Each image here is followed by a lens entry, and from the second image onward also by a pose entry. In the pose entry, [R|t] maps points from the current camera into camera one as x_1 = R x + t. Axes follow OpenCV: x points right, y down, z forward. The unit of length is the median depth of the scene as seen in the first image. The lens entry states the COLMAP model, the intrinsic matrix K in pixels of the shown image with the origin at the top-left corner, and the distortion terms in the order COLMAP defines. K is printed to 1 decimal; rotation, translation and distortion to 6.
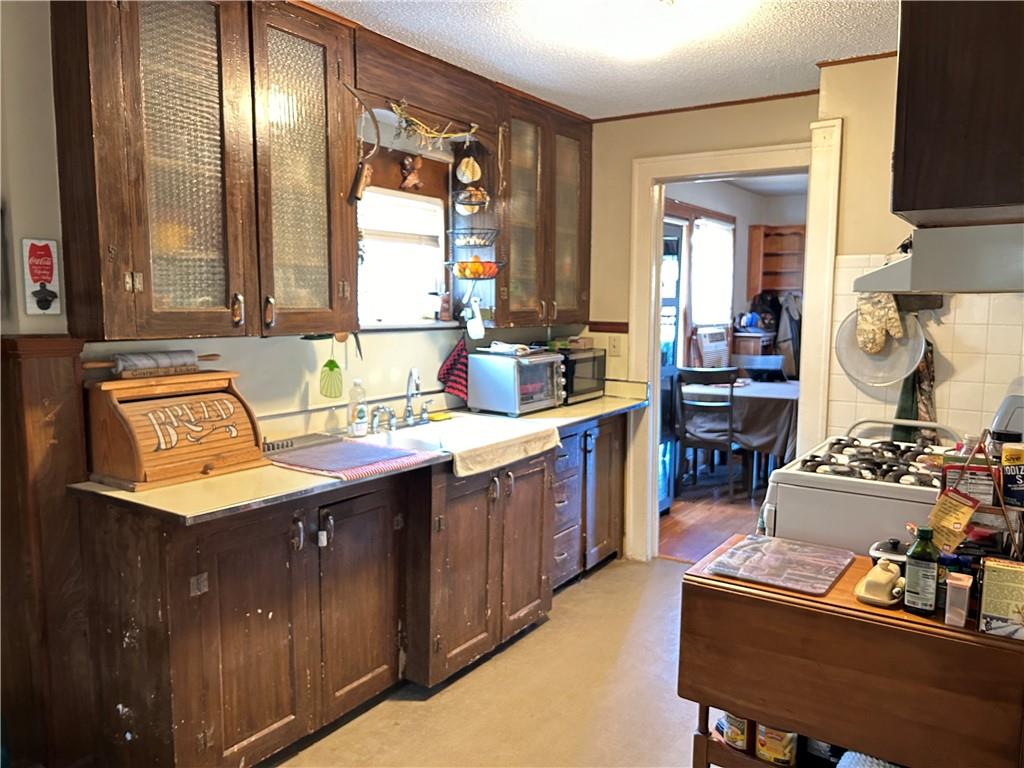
lens RADIAL K [[771.3, 0, 510.6], [0, 771.3, 382.6], [0, 0, 1]] dist [0.002437, 0.000271]
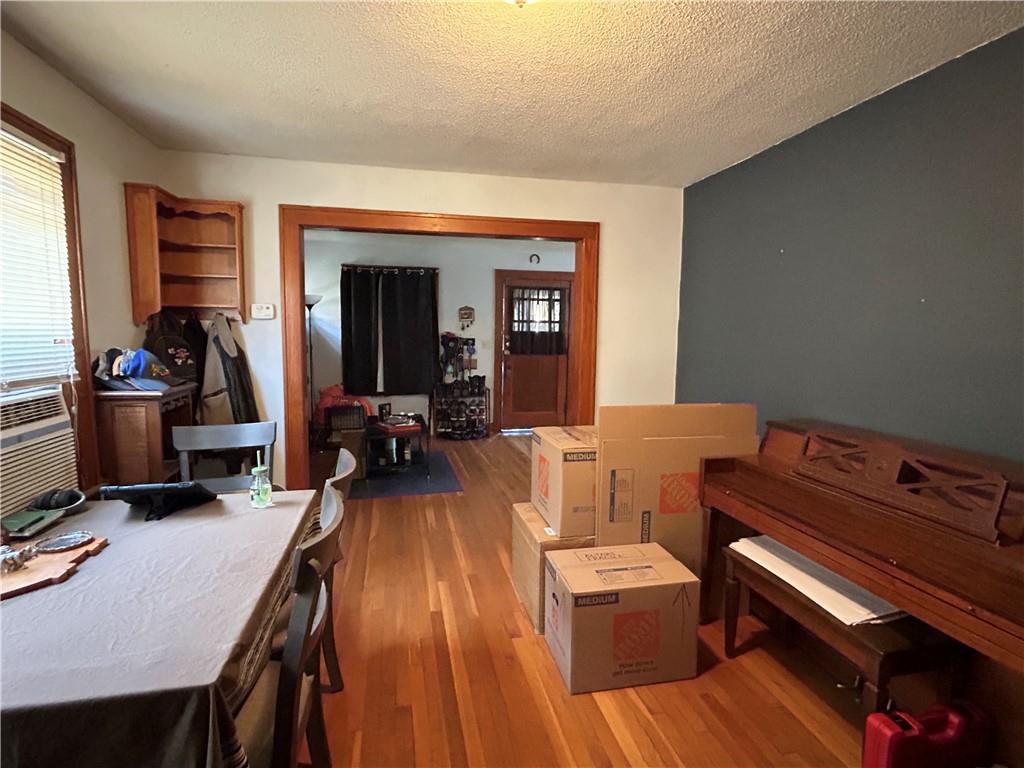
lens RADIAL K [[519.9, 0, 507.4], [0, 519.9, 380.5], [0, 0, 1]] dist [-0.006463, -0.000487]
pose [[0.687308, -0.061442, 0.723763, 0.220493], [0.063530, 0.997682, 0.024365, -0.059514], [-0.723583, 0.029235, 0.689618, 0.558837]]
